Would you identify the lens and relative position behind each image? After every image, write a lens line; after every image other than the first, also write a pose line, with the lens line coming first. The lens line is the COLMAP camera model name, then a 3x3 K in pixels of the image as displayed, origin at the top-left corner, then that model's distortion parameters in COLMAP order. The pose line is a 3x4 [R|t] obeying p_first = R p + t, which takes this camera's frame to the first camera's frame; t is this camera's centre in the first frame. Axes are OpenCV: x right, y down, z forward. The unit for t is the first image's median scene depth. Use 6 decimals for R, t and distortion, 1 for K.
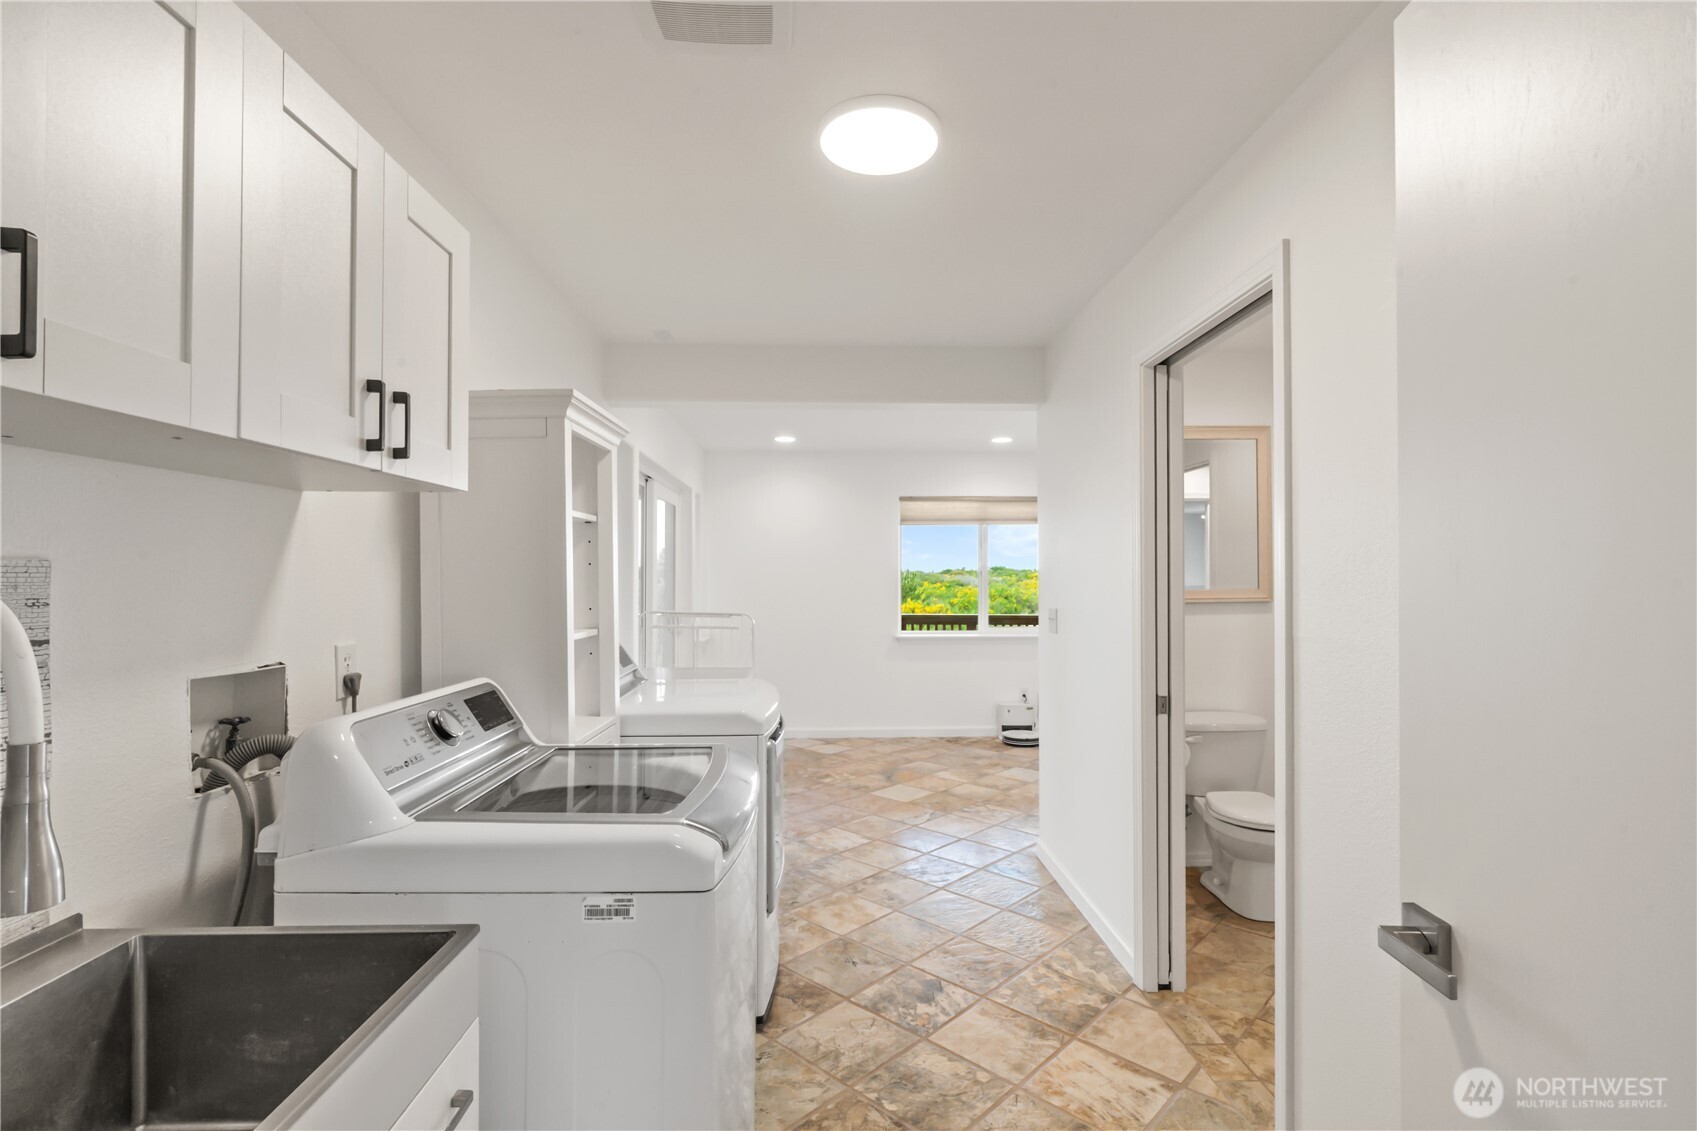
lens RADIAL K [[782.2, 0, 849.8], [0, 782.2, 571.5], [0, 0, 1]] dist [-0.010927, 0.004797]
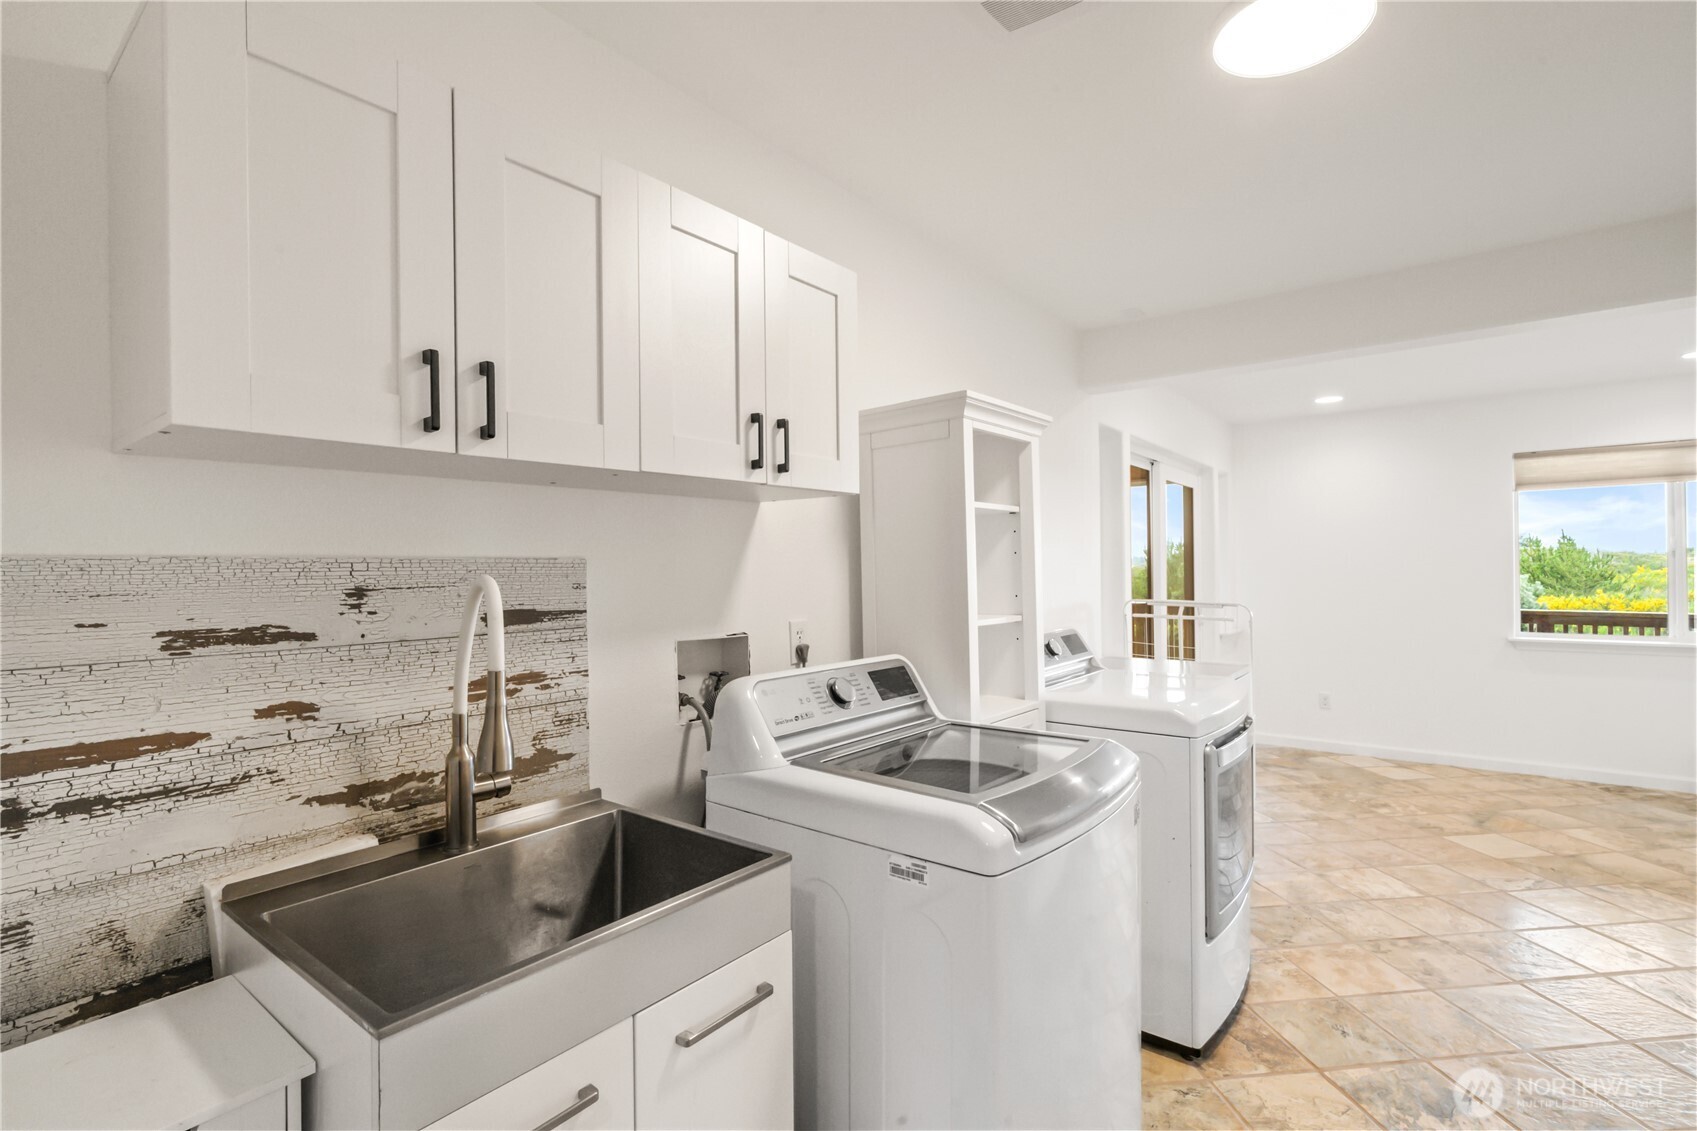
lens RADIAL K [[782.2, 0, 855.9], [0, 782.2, 566.4], [0, 0, 1]] dist [-0.010927, 0.004797]
pose [[0.767387, -0.010925, -0.641091, 0.158051], [0.016415, 0.999862, 0.002610, 0.001883], [0.640974, -0.012526, 0.767460, 0.057186]]
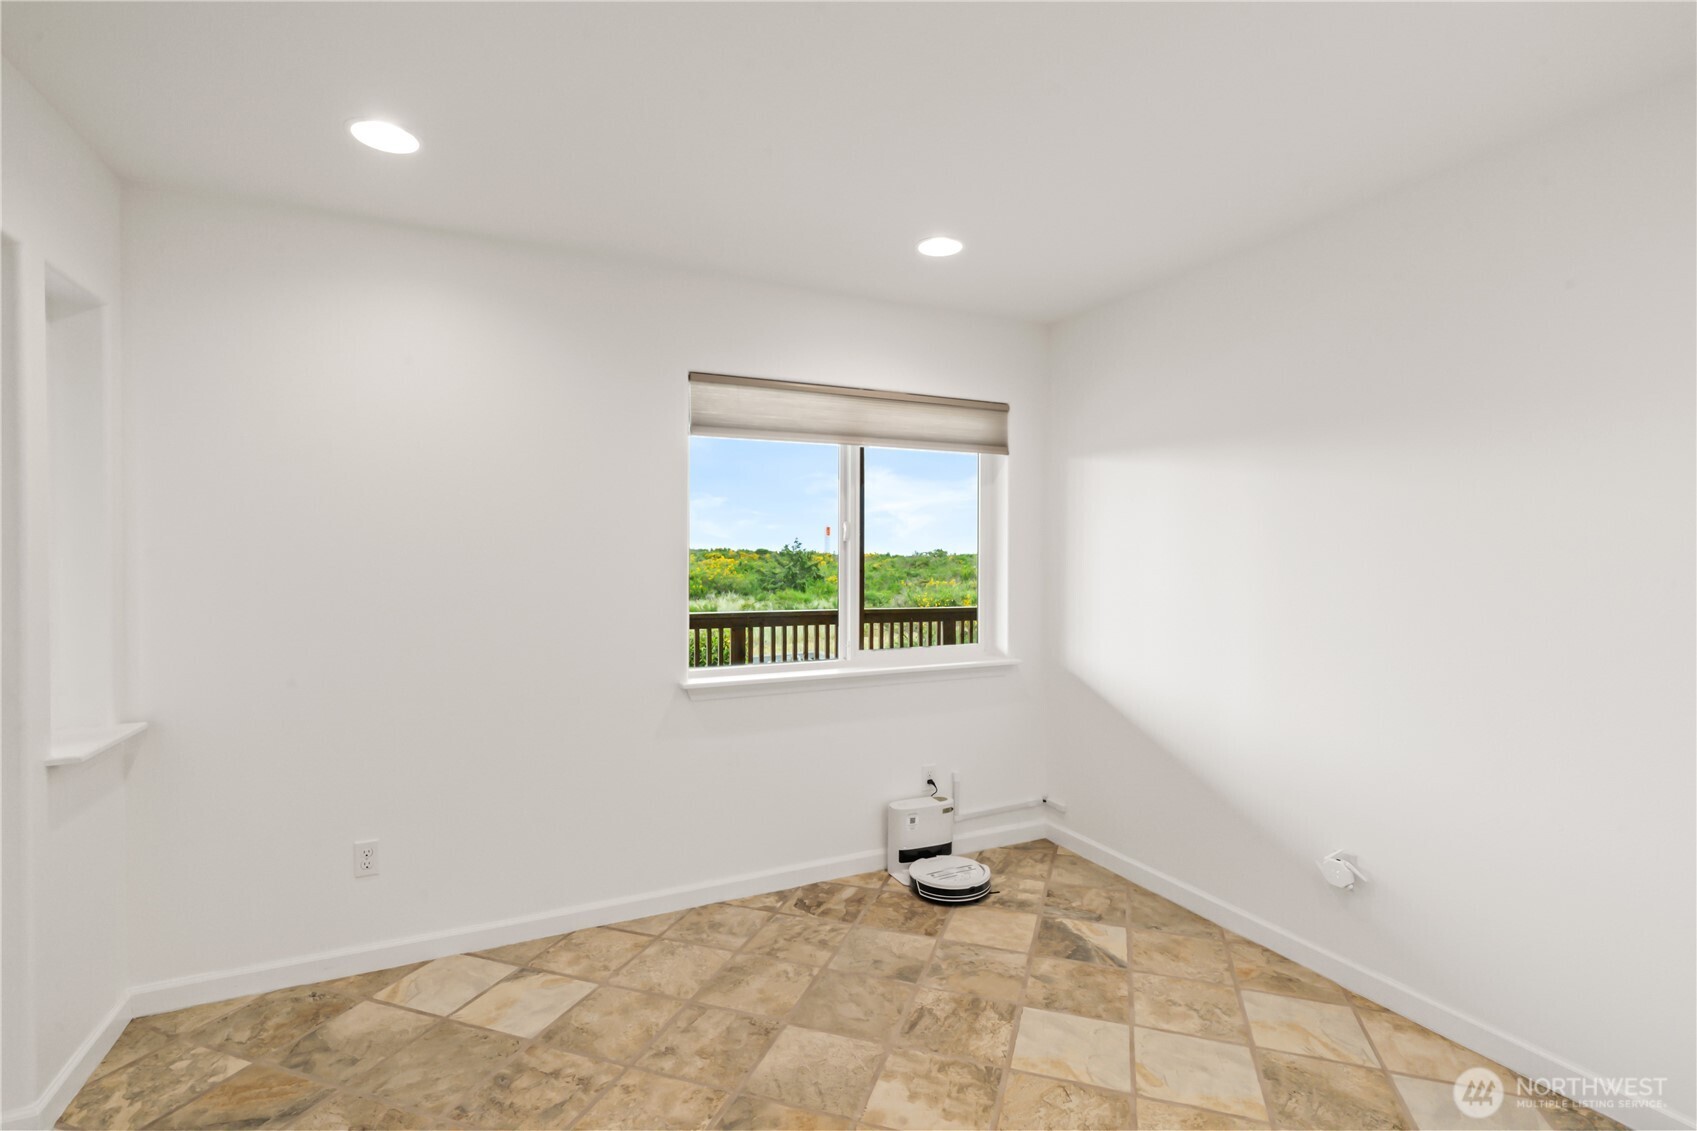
lens RADIAL K [[782.2, 0, 839.9], [0, 782.2, 562.1], [0, 0, 1]] dist [-0.010927, 0.004797]
pose [[0.919432, -0.005292, 0.393214, -0.089791], [-0.000211, 0.999903, 0.013949, 0.018995], [-0.393250, -0.012908, 0.919341, 1.536804]]
